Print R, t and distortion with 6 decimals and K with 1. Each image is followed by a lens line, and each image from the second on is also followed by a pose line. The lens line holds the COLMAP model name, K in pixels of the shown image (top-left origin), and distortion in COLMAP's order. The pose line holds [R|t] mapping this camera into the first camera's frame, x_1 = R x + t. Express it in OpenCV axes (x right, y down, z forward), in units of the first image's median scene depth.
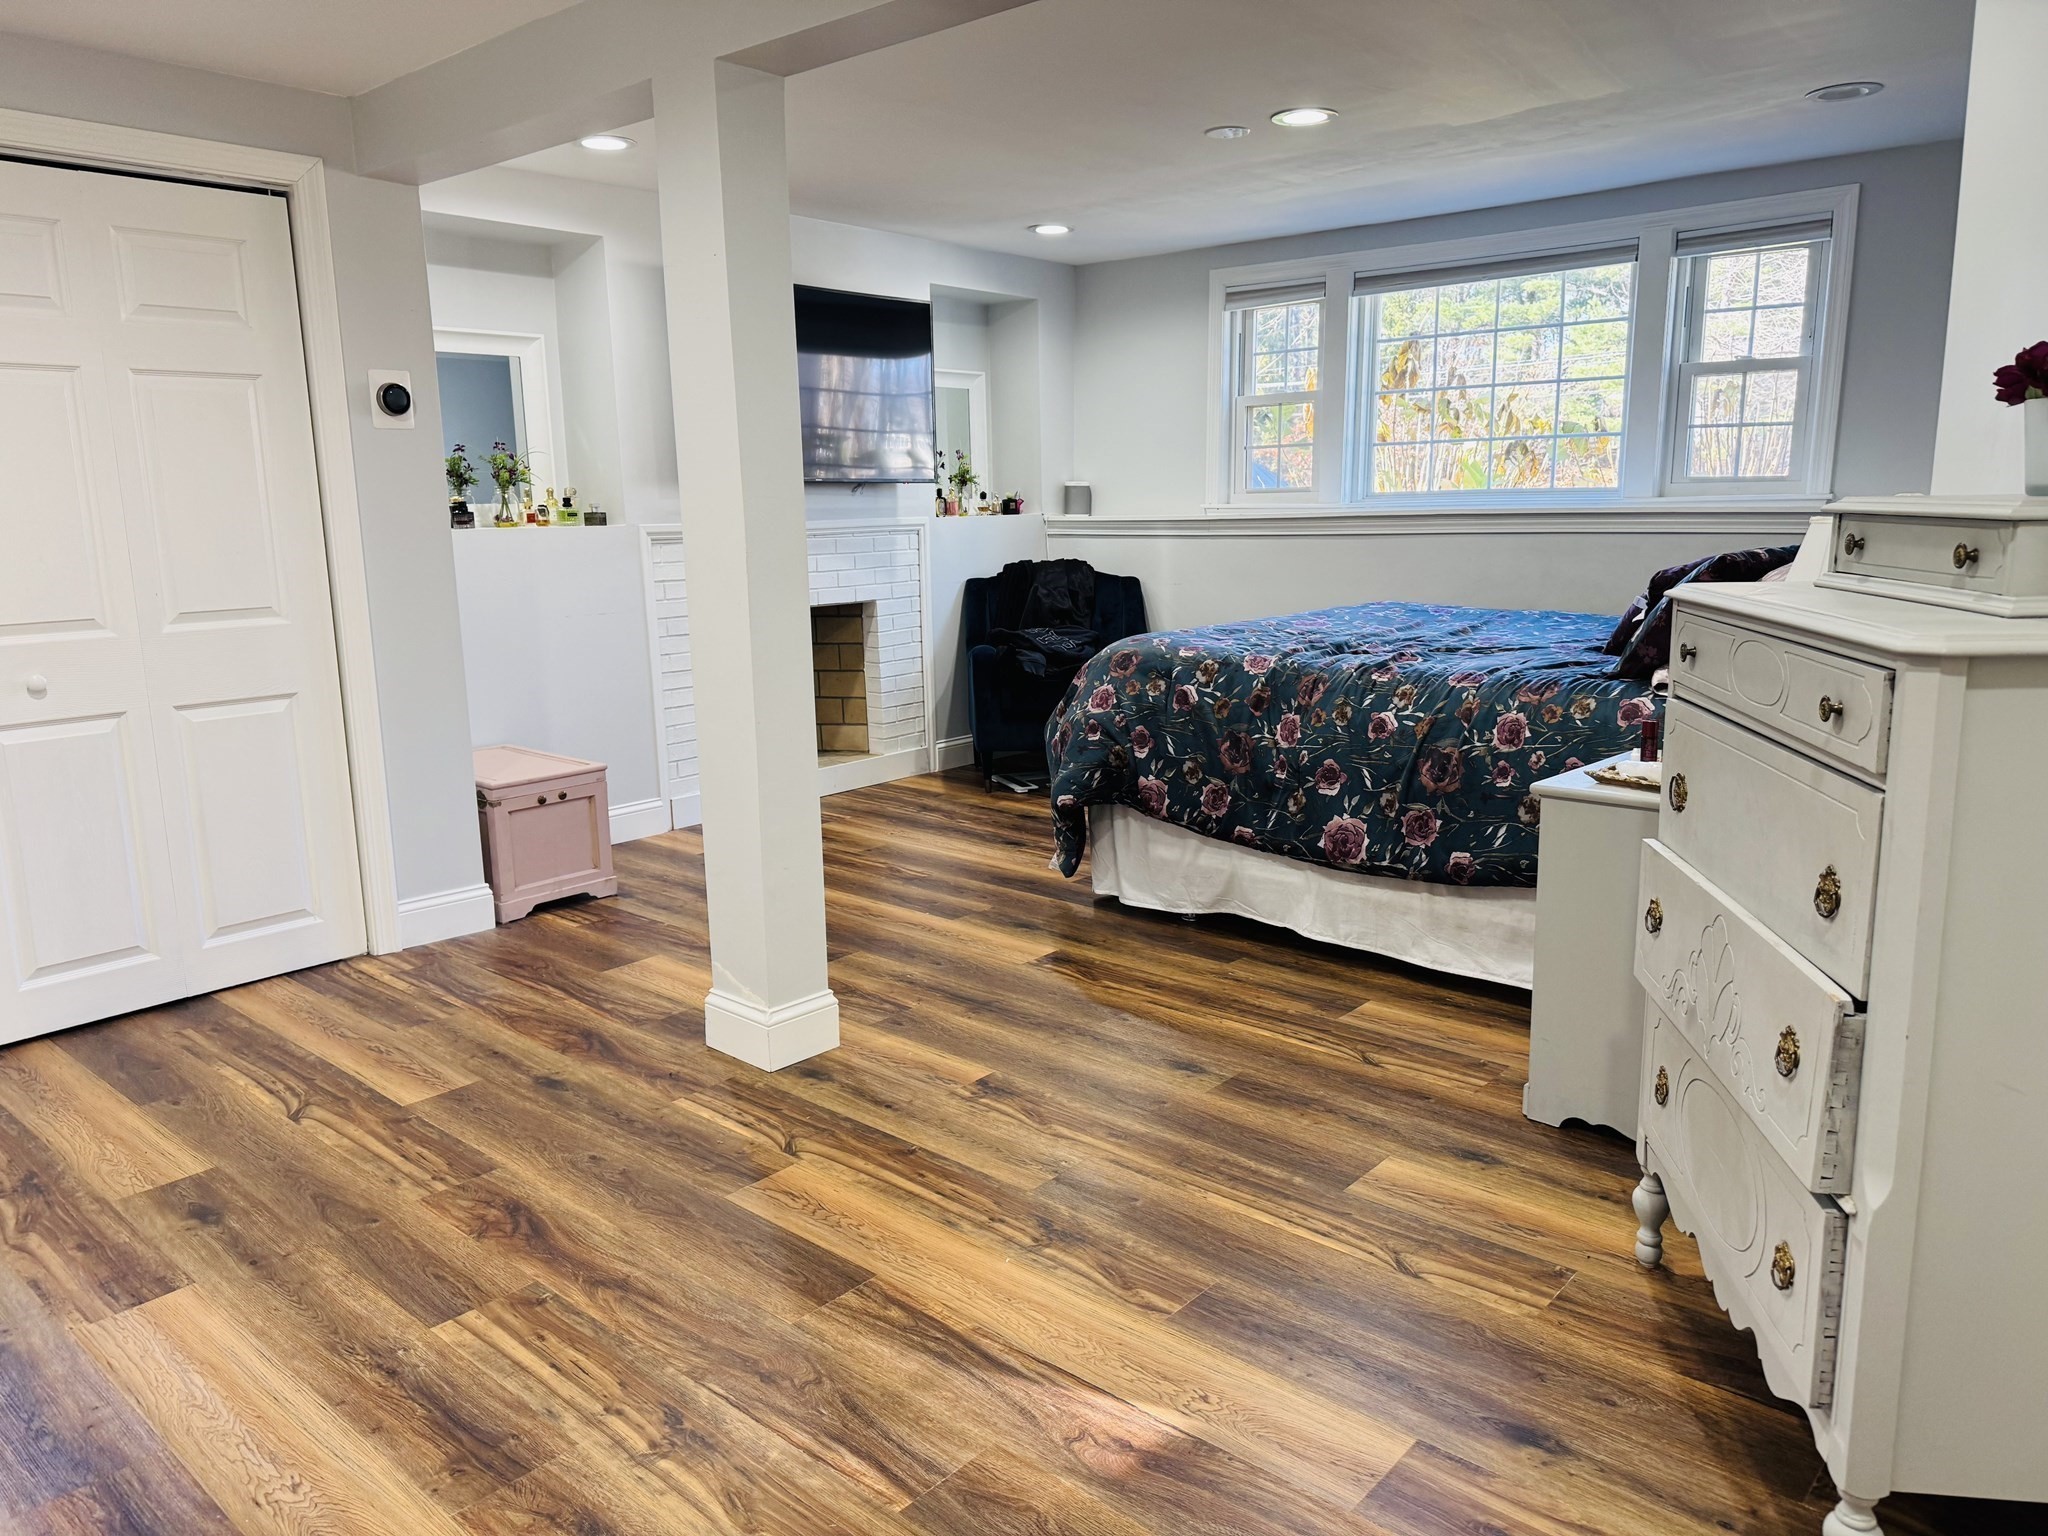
lens RADIAL K [[1449.8, 0, 1018.8], [0, 1449.8, 766.2], [0, 0, 1]] dist [0.055794, -0.069330]
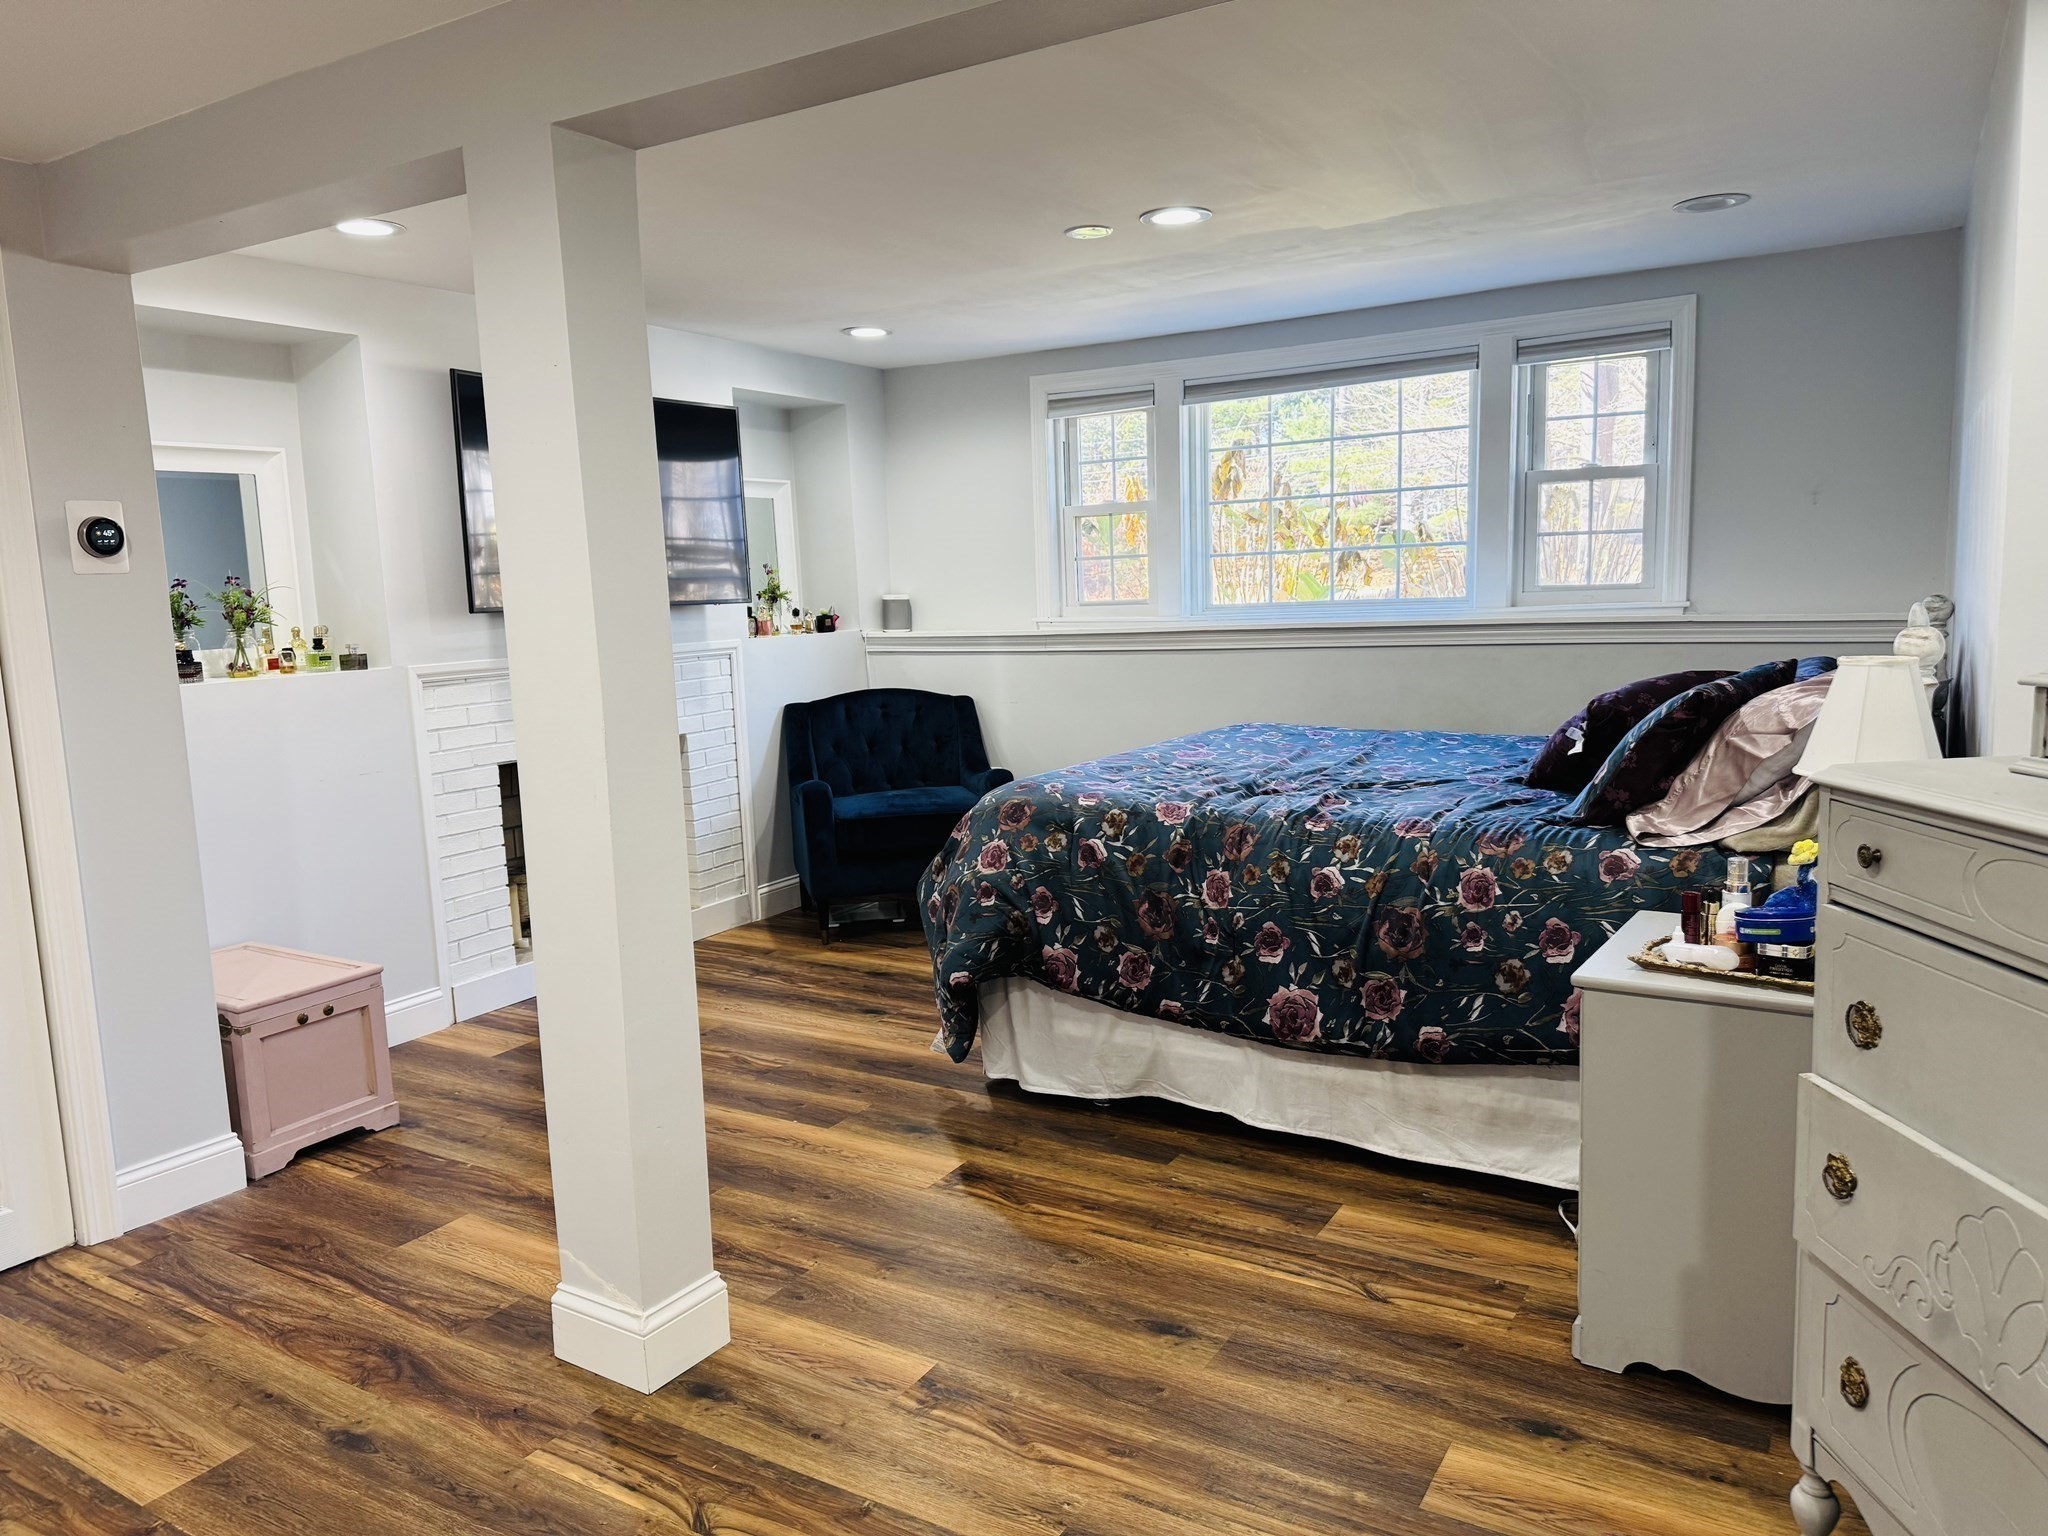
lens RADIAL K [[1449.8, 0, 1026.2], [0, 1449.8, 759.2], [0, 0, 1]] dist [0.055794, -0.069330]
pose [[0.984379, -0.041917, 0.171002, -0.070884], [0.052903, 0.996783, -0.060202, -0.052944], [-0.167928, 0.068308, 0.983430, 0.135301]]
